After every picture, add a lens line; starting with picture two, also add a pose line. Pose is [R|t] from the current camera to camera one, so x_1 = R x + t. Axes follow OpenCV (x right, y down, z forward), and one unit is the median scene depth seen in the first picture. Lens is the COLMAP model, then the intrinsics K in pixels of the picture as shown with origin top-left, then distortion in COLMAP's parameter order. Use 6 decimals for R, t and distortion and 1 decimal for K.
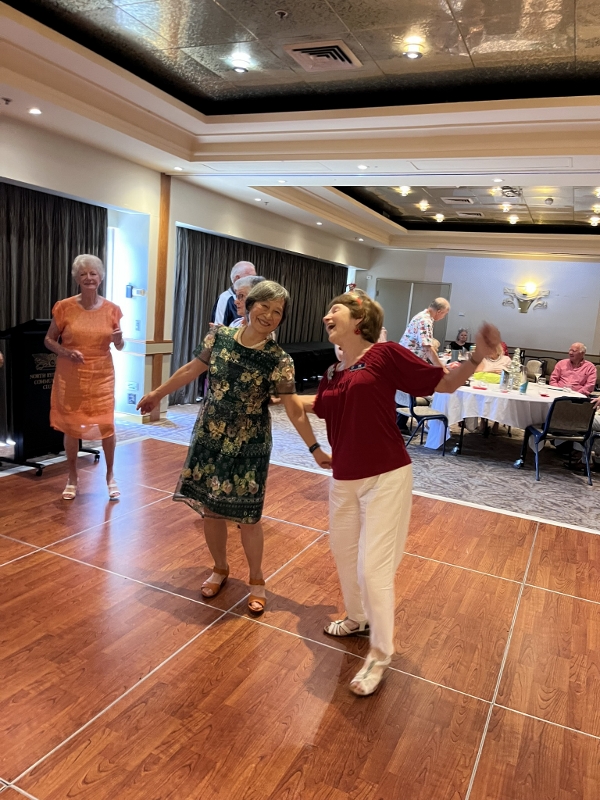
lens RADIAL K [[599.5, 0, 296.1], [0, 599.5, 398.3], [0, 0, 1]] dist [0.009576, 0.006196]
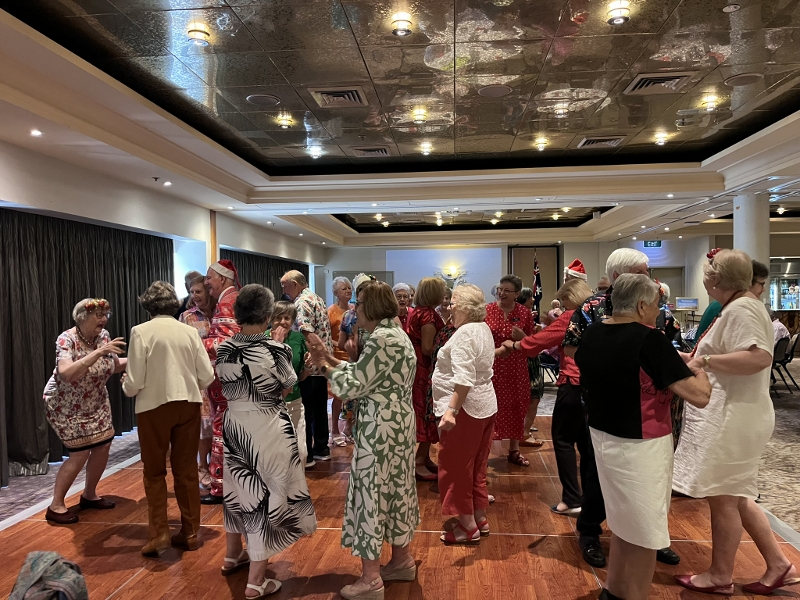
lens RADIAL K [[599.5, 0, 402.9], [0, 599.5, 302.6], [0, 0, 1]] dist [0.009576, 0.006196]
pose [[0.934478, -0.099684, 0.341782, -0.284662], [0.144624, 0.983512, -0.108569, 0.022857], [-0.325324, 0.150885, 0.933487, -0.305117]]
